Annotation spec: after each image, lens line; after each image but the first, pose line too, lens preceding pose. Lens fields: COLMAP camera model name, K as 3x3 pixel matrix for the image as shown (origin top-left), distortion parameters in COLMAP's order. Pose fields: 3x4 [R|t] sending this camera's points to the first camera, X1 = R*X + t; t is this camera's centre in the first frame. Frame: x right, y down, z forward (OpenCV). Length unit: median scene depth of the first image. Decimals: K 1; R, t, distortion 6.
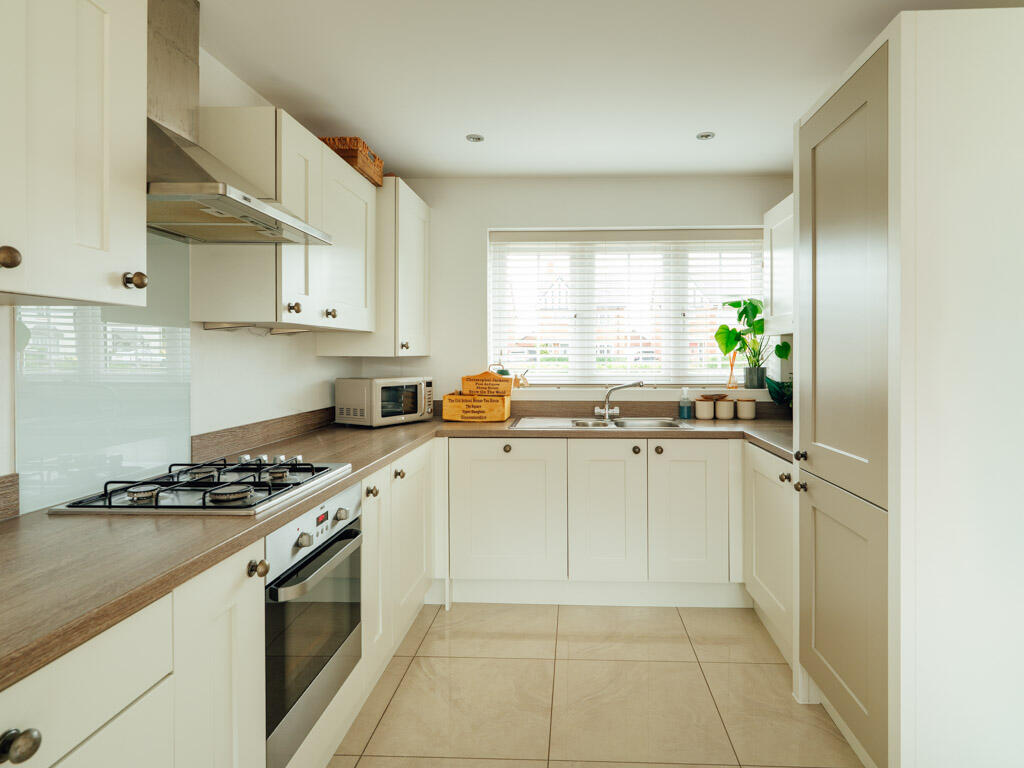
lens RADIAL K [[567.7, 0, 550.6], [0, 567.7, 359.1], [0, 0, 1]] dist [0.004320, -0.004925]
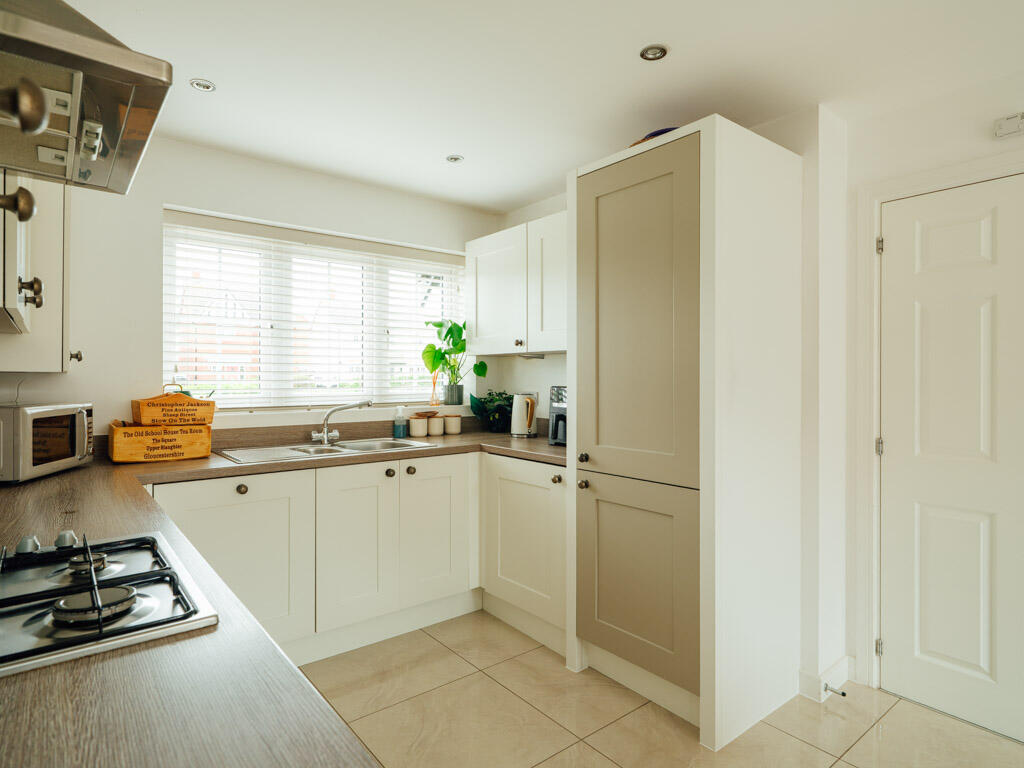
lens RADIAL K [[567.7, 0, 512.6], [0, 567.7, 379.6], [0, 0, 1]] dist [0.004320, -0.004925]
pose [[0.753118, -0.002035, 0.657883, -0.267146], [0.002909, 0.999996, -0.000237, 0.005265], [-0.657879, 0.002093, 0.753120, 0.133873]]
